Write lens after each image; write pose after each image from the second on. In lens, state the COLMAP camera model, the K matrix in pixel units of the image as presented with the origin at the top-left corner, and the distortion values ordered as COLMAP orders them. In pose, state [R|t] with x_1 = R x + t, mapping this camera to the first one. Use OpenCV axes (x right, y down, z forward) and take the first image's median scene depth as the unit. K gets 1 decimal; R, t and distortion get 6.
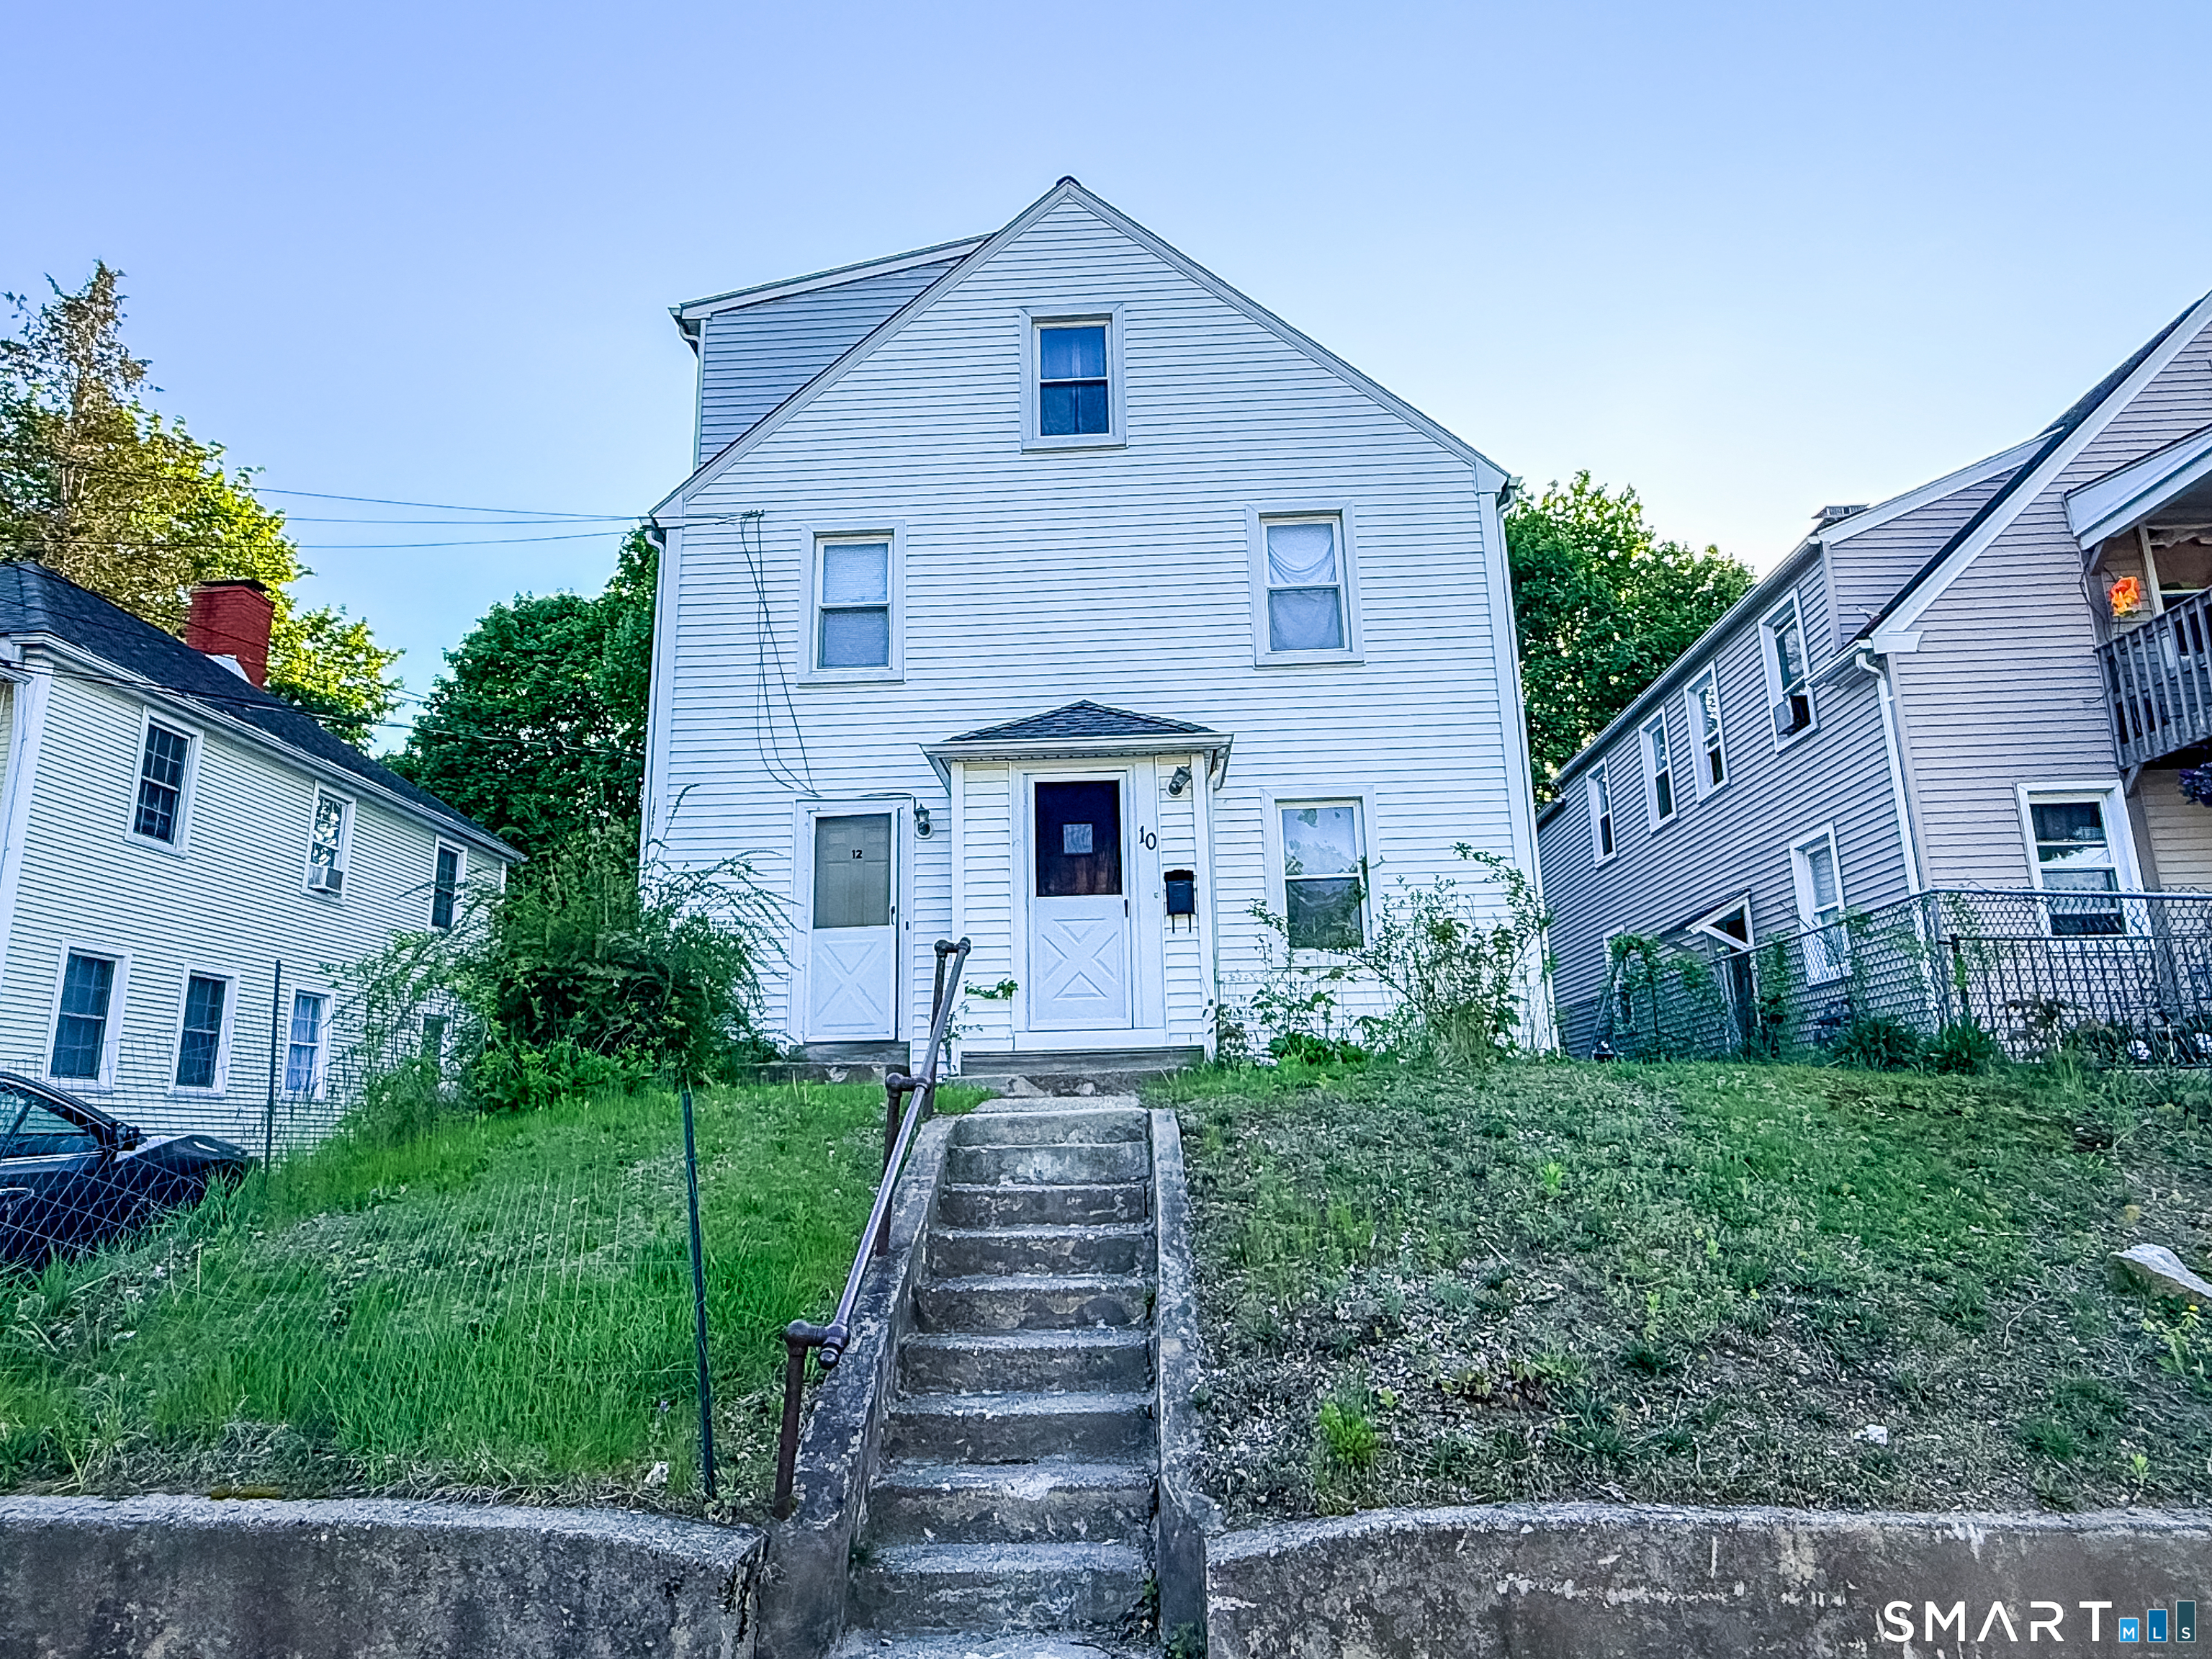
lens RADIAL K [[1362.2, 0, 1106.0], [0, 1362.2, 829.5], [0, 0, 1]] dist [0.000165, 0.000056]
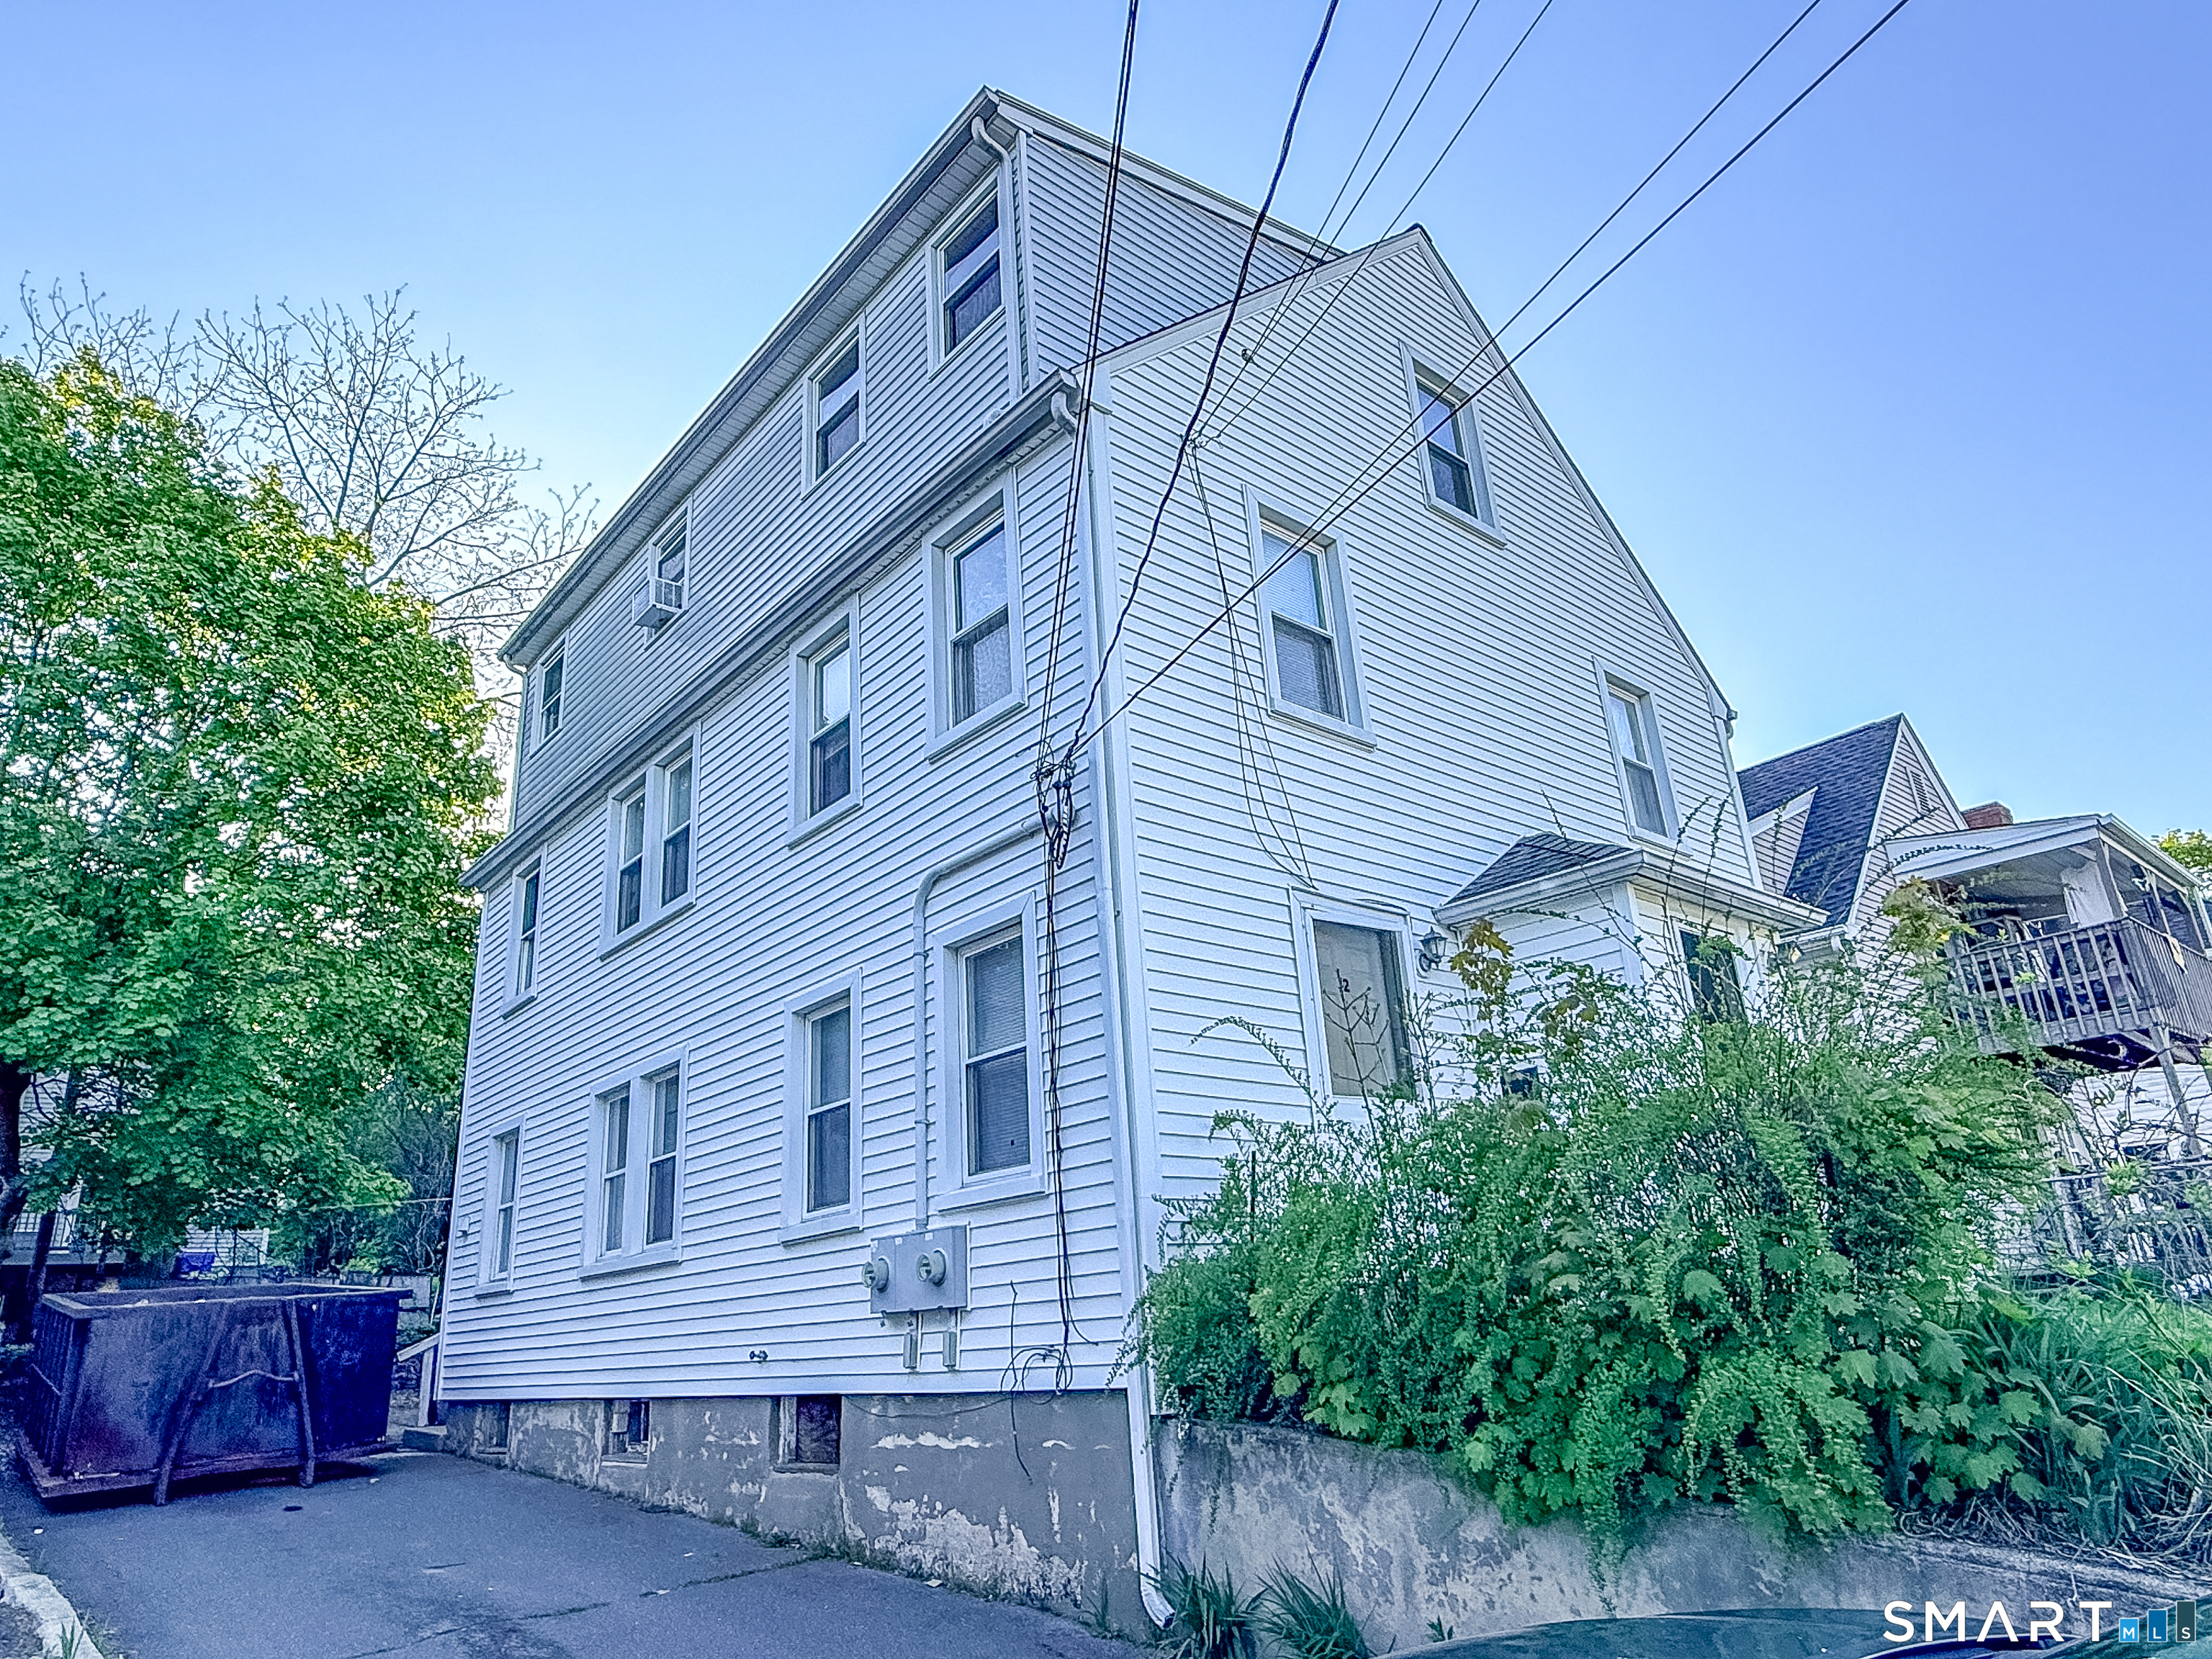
lens RADIAL K [[1362.2, 0, 1106.0], [0, 1362.2, 829.5], [0, 0, 1]] dist [0.000165, 0.000056]
pose [[0.731070, 0.220736, 0.645610, -0.696974], [-0.122394, 0.973301, -0.194179, 0.085672], [-0.671235, 0.062940, 0.738568, 0.572184]]
